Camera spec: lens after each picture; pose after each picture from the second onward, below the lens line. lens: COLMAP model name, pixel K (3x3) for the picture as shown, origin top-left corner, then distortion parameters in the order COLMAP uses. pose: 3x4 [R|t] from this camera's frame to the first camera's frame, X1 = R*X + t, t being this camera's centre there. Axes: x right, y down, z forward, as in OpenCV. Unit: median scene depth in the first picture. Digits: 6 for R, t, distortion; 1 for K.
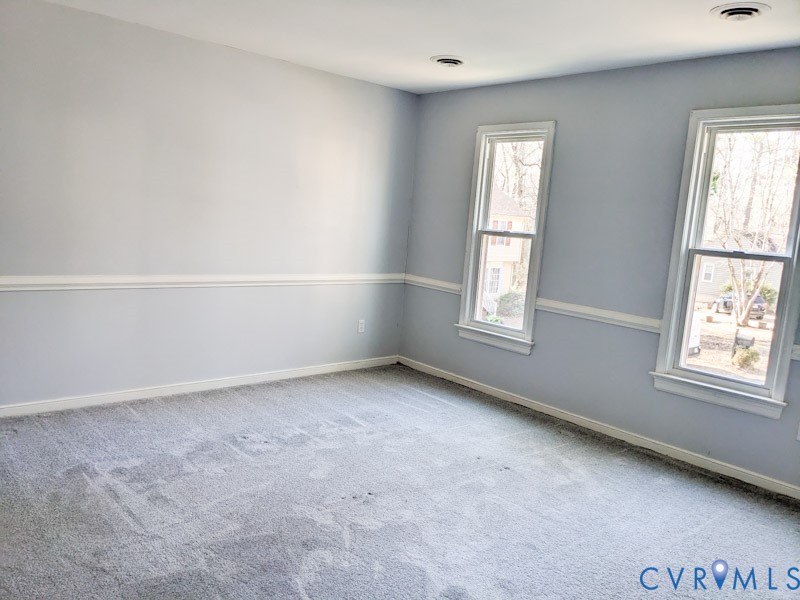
lens RADIAL K [[637.8, 0, 400.0], [0, 637.8, 300.0], [0, 0, 1]] dist [0.013145, 0.005644]
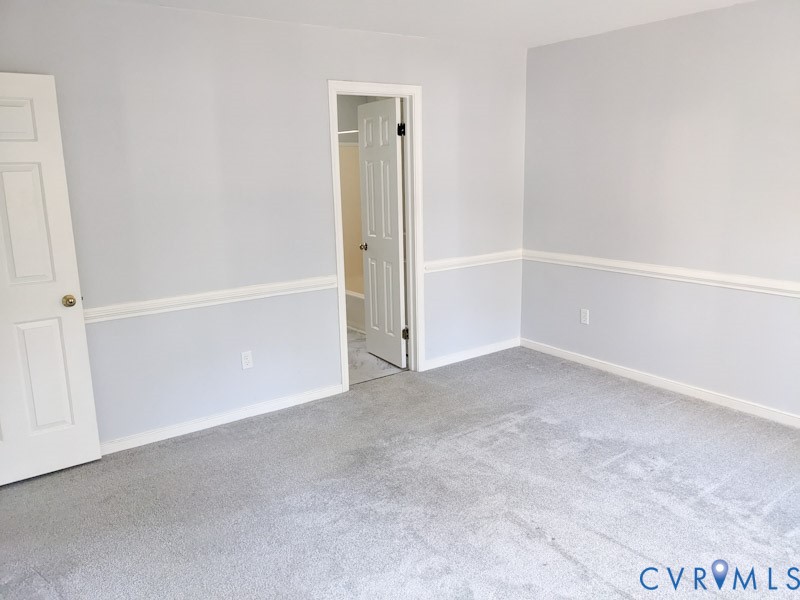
lens RADIAL K [[605.0, 0, 400.0], [0, 605.0, 300.0], [0, 0, 1]] dist [0.003084, -0.001795]
pose [[-0.107215, 0.133400, -0.985246, 0.595499], [-0.122023, 0.981701, 0.146198, -0.082167], [0.986720, 0.135897, -0.088975, 0.689179]]
